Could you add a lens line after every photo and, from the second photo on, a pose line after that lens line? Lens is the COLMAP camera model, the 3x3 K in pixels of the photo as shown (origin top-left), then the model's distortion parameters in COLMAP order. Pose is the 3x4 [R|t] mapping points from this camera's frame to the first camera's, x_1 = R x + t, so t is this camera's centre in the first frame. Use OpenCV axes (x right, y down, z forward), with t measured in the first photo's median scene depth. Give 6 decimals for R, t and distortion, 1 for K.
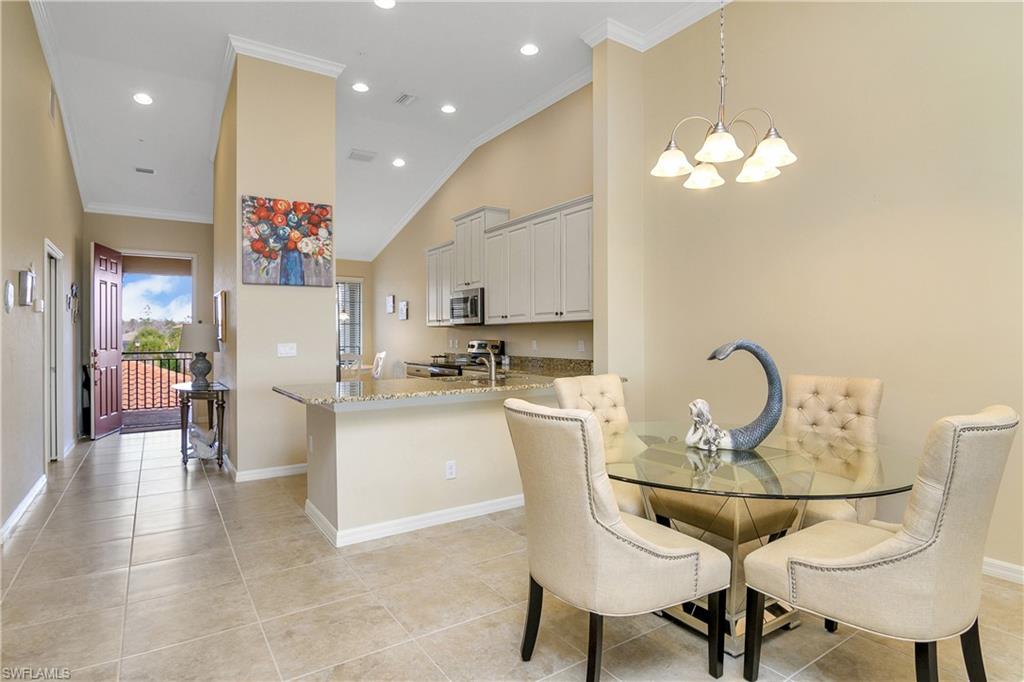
lens RADIAL K [[539.5, 0, 517.9], [0, 539.5, 337.3], [0, 0, 1]] dist [-0.013998, -0.001025]
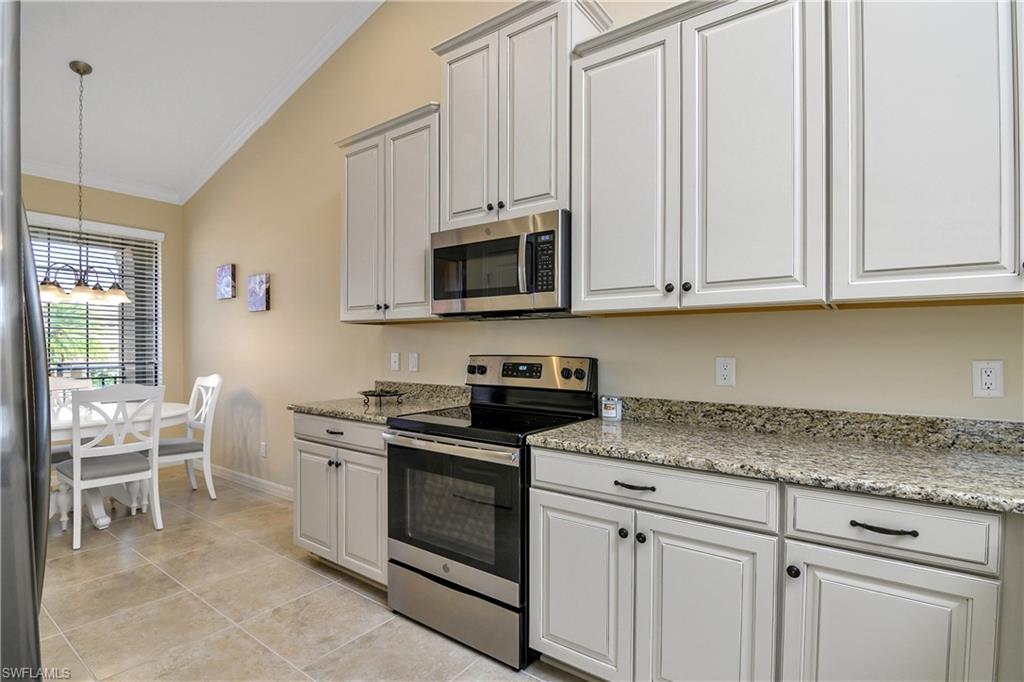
lens RADIAL K [[539.5, 0, 536.8], [0, 539.5, 350.3], [0, 0, 1]] dist [-0.013998, -0.001025]
pose [[0.944175, 0.003700, 0.329424, -0.252003], [-0.006146, 0.999961, 0.006385, -0.001297], [-0.329387, -0.008053, 0.944161, 0.837175]]
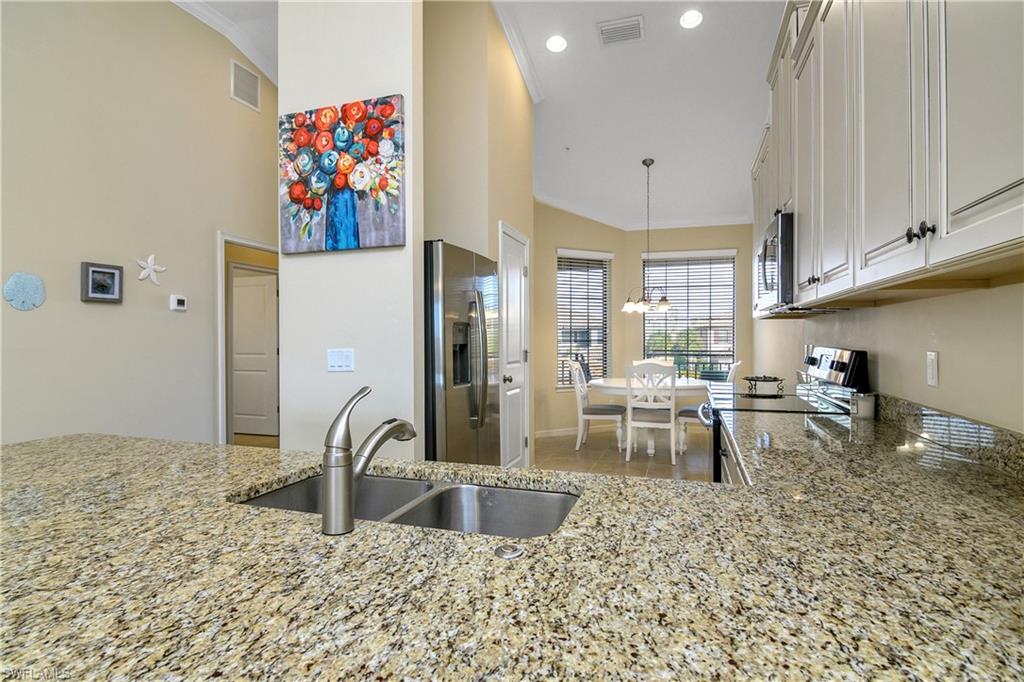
lens RADIAL K [[539.5, 0, 486.6], [0, 539.5, 344.9], [0, 0, 1]] dist [-0.013998, -0.001025]
pose [[0.609396, 0.014191, -0.792739, 0.136225], [-0.003593, 0.999879, 0.015138, -0.002874], [0.792858, -0.006376, 0.609373, 0.743073]]
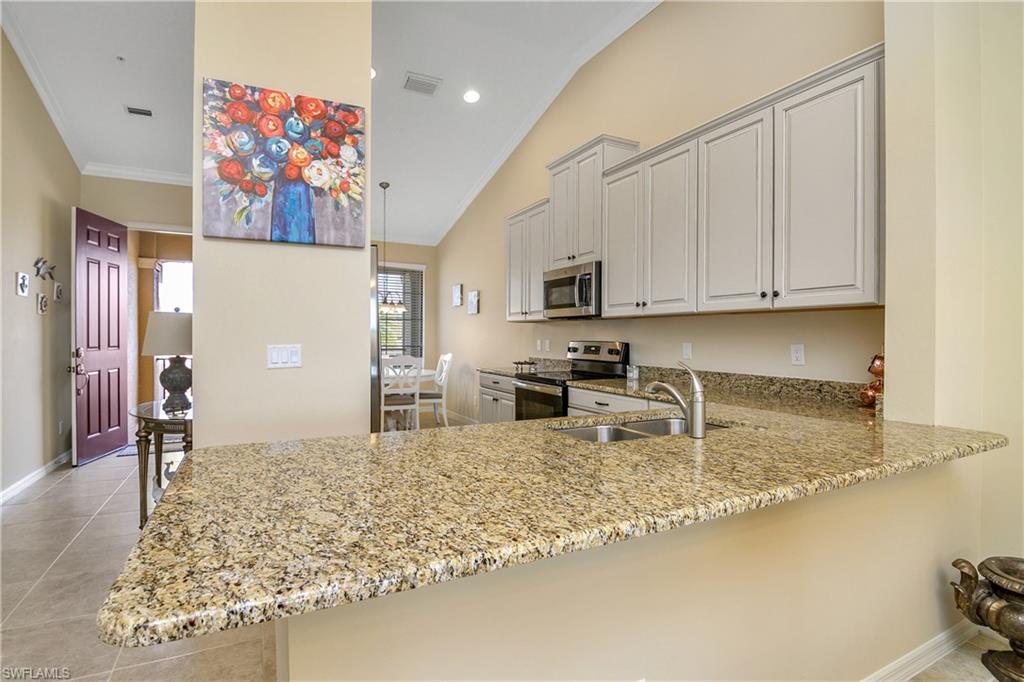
lens RADIAL K [[504.4, 0, 517.7], [0, 504.4, 339.9], [0, 0, 1]] dist [-0.014959, -0.001304]
pose [[0.994174, 0.009936, -0.107330, -0.121179], [-0.009235, 0.999933, 0.007023, 0.000129], [0.107393, -0.005991, 0.994199, 0.480325]]
